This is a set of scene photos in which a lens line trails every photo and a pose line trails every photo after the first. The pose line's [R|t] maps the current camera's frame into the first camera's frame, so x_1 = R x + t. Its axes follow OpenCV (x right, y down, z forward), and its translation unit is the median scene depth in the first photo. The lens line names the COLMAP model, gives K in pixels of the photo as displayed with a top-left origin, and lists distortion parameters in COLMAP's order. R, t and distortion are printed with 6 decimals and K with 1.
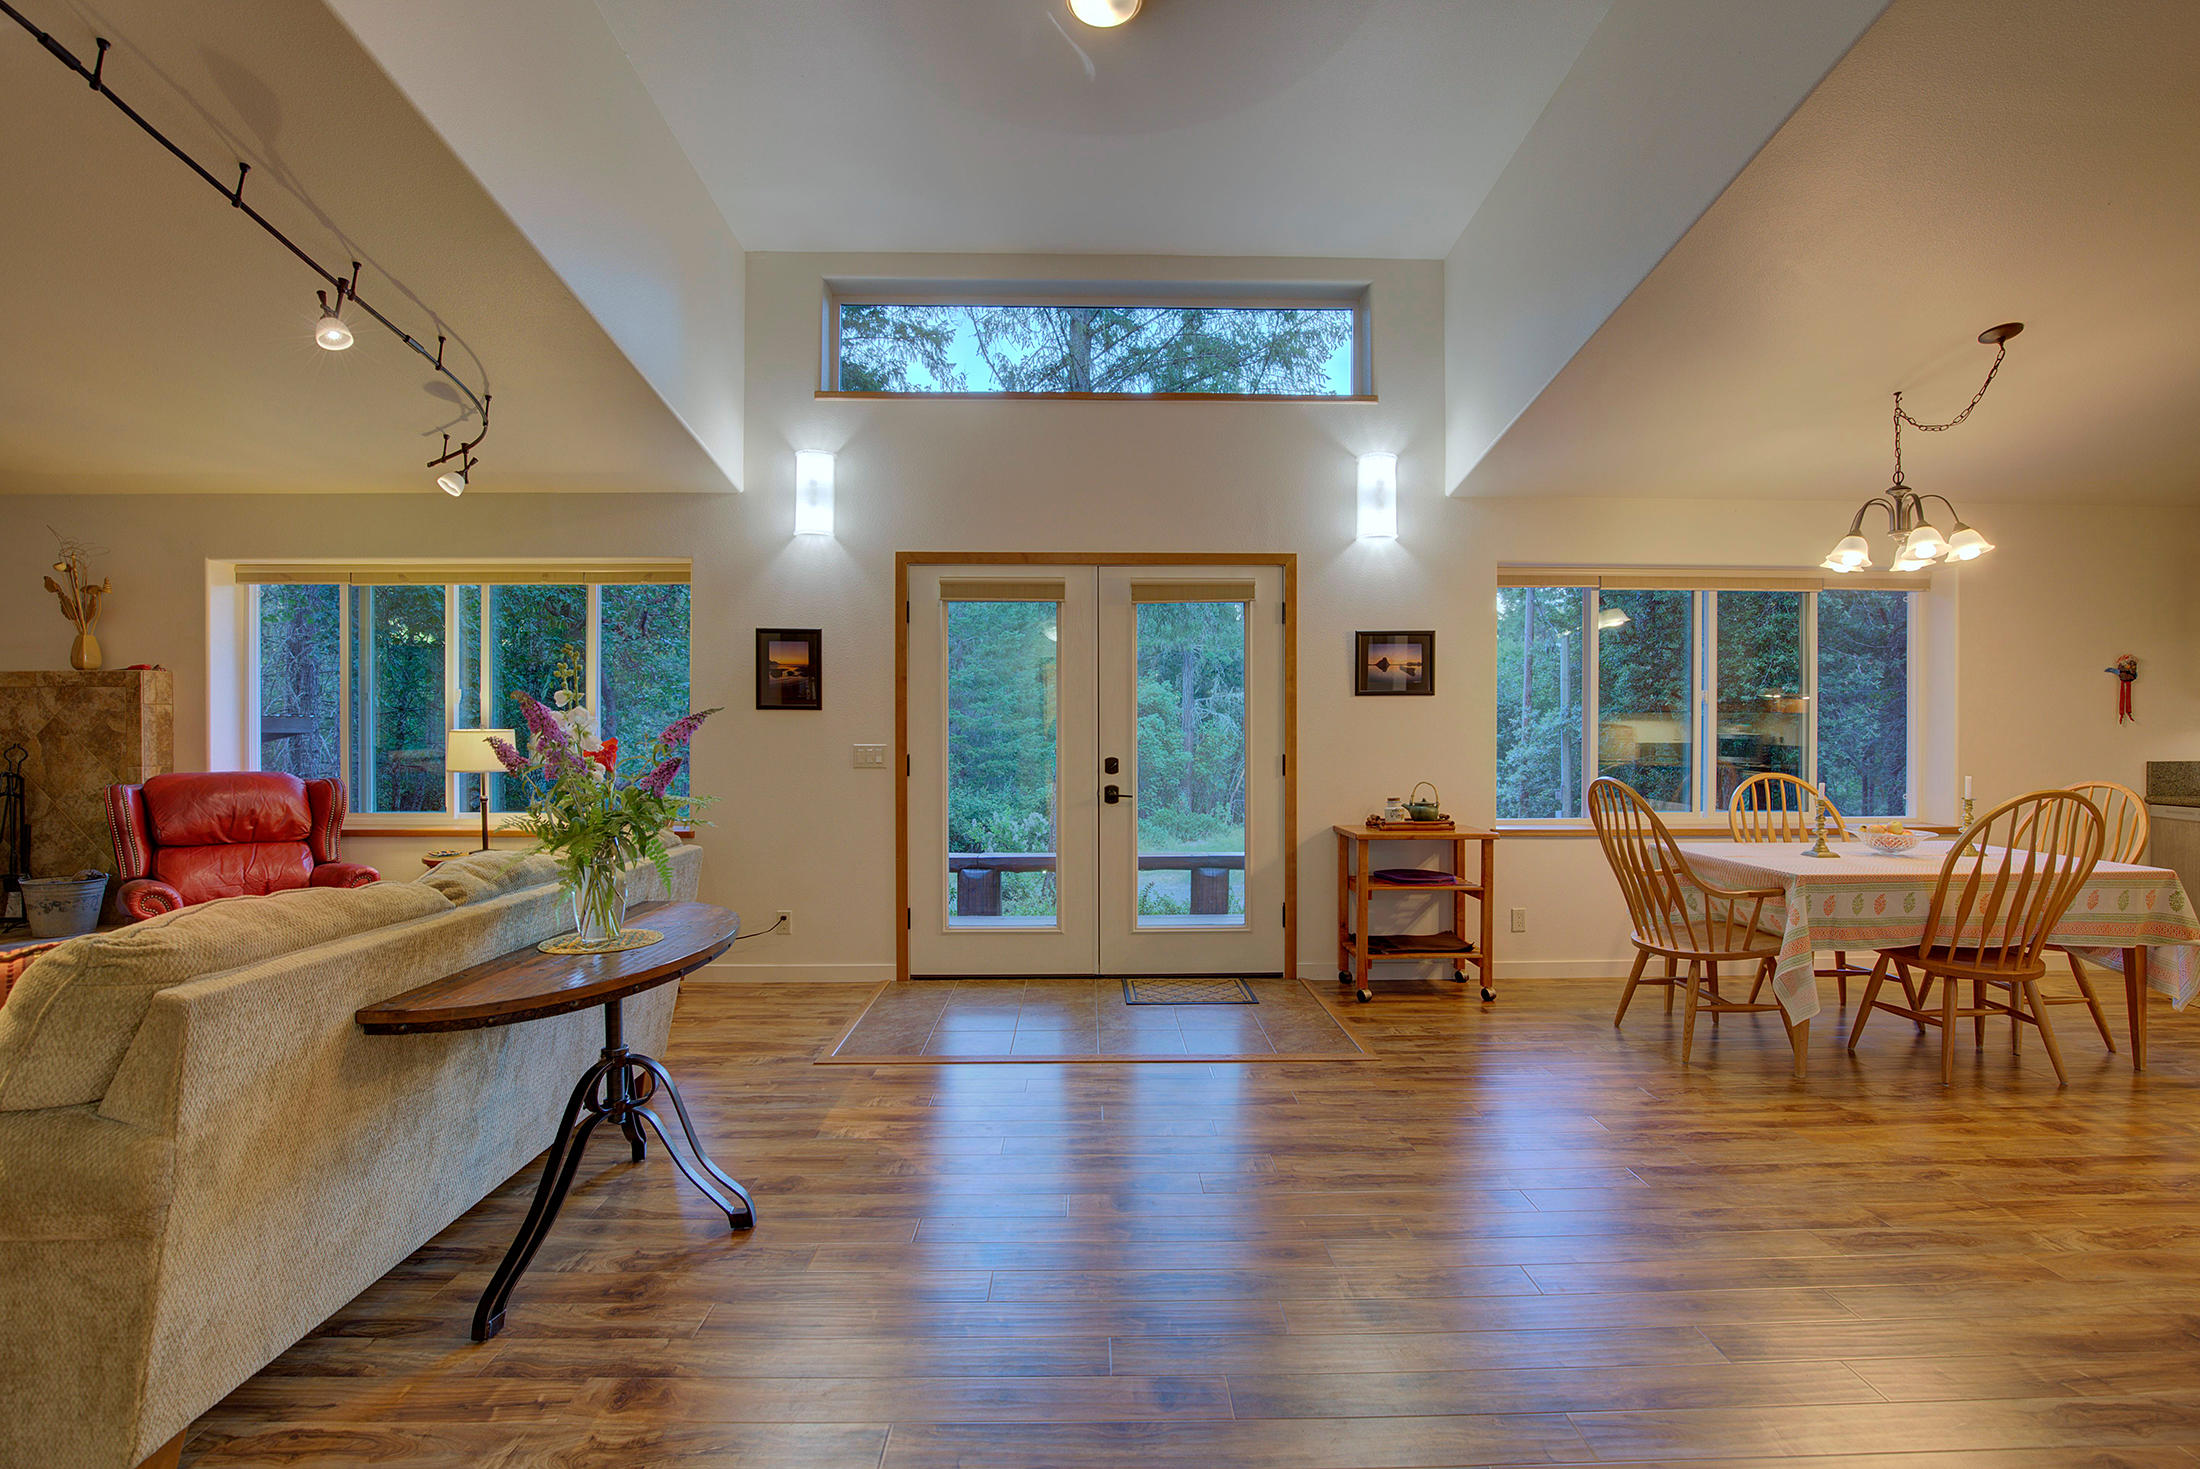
lens RADIAL K [[1015.0, 0, 1110.8], [0, 1015.0, 738.5], [0, 0, 1]] dist [-0.035164, 0.007754]
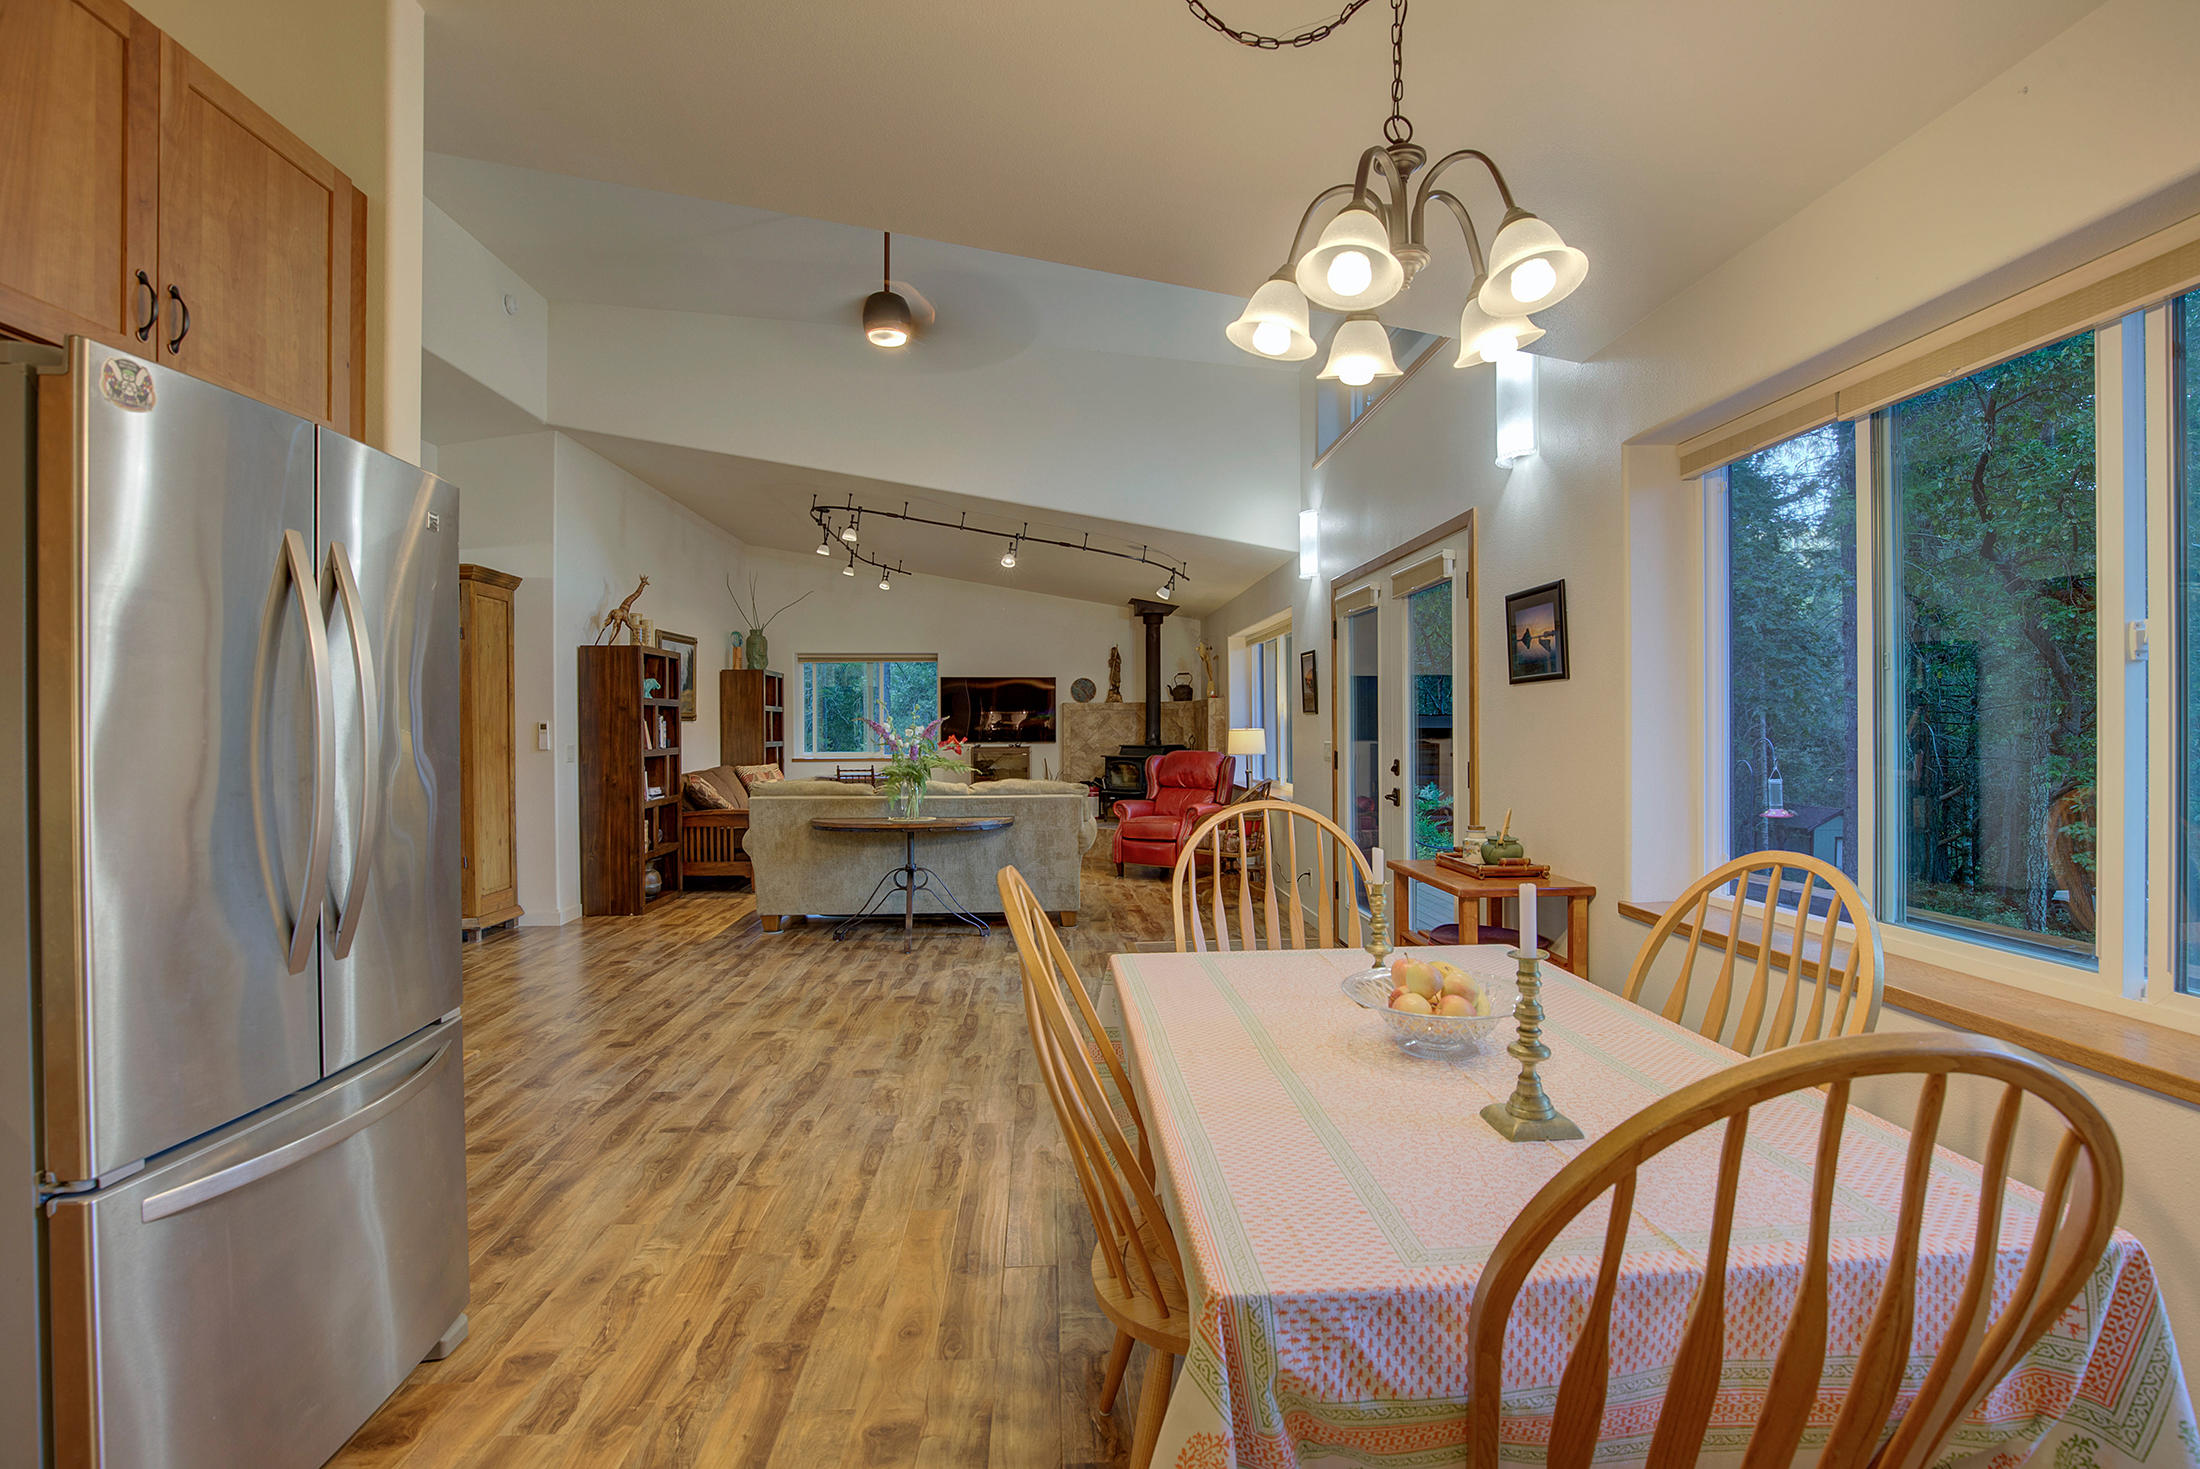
lens RADIAL K [[1015.0, 0, 1110.8], [0, 1015.0, 738.5], [0, 0, 1]] dist [-0.035164, 0.007754]
pose [[0.036029, 0.013150, -0.999264, 1.685202], [-0.002617, 0.999911, 0.013064, -0.022789], [0.999347, 0.002145, 0.036060, 1.205427]]
